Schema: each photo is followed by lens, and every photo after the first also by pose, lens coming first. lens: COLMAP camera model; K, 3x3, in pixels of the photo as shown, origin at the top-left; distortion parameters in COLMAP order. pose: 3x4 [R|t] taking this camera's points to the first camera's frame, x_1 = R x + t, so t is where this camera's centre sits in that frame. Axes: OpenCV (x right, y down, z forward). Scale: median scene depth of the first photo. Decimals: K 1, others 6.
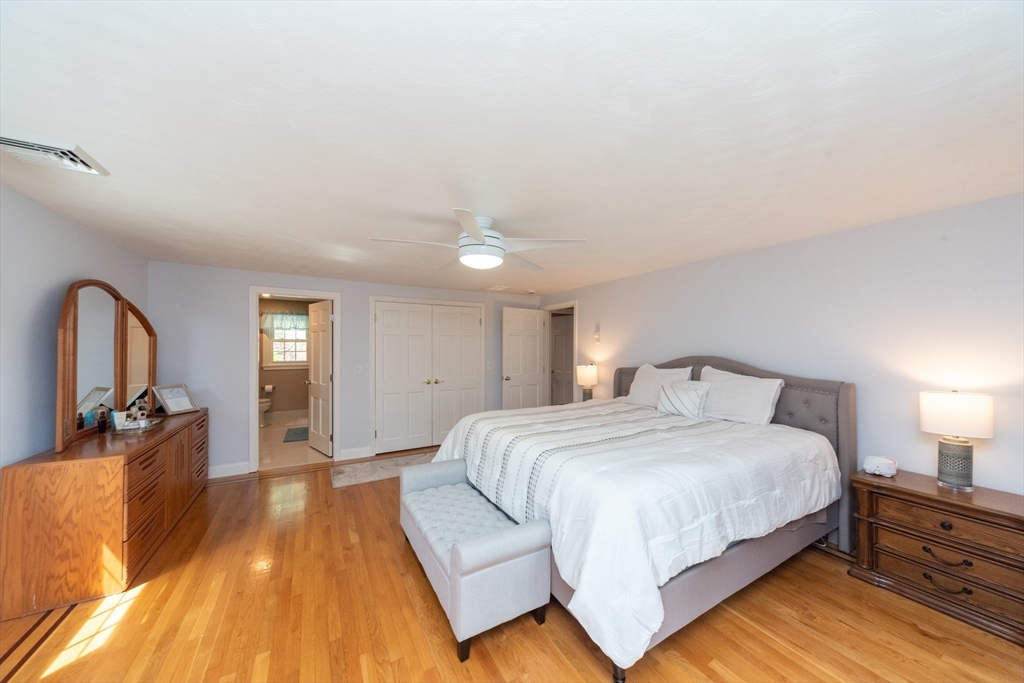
lens RADIAL K [[350.3, 0, 509.7], [0, 350.3, 345.0], [0, 0, 1]] dist [0.001196, 0.000069]
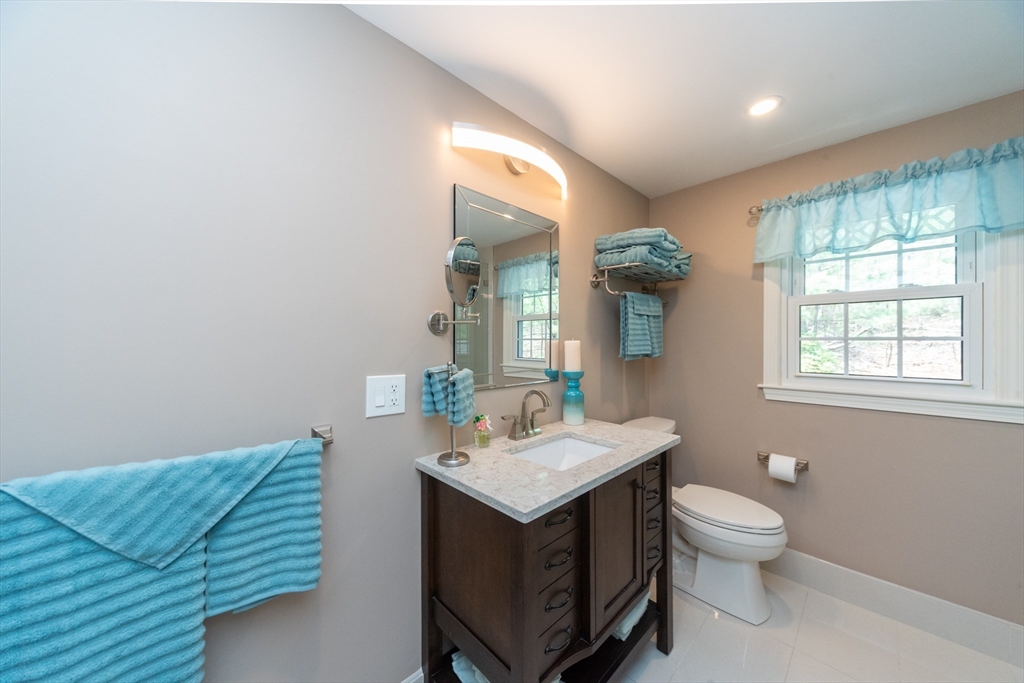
lens RADIAL K [[350.3, 0, 504.9], [0, 350.3, 343.1], [0, 0, 1]] dist [0.001196, 0.000069]
pose [[0.243575, 0.002604, -0.969879, -0.450473], [-0.001839, 0.999996, 0.002223, 0.022166], [0.969880, 0.001242, 0.243579, 0.687559]]
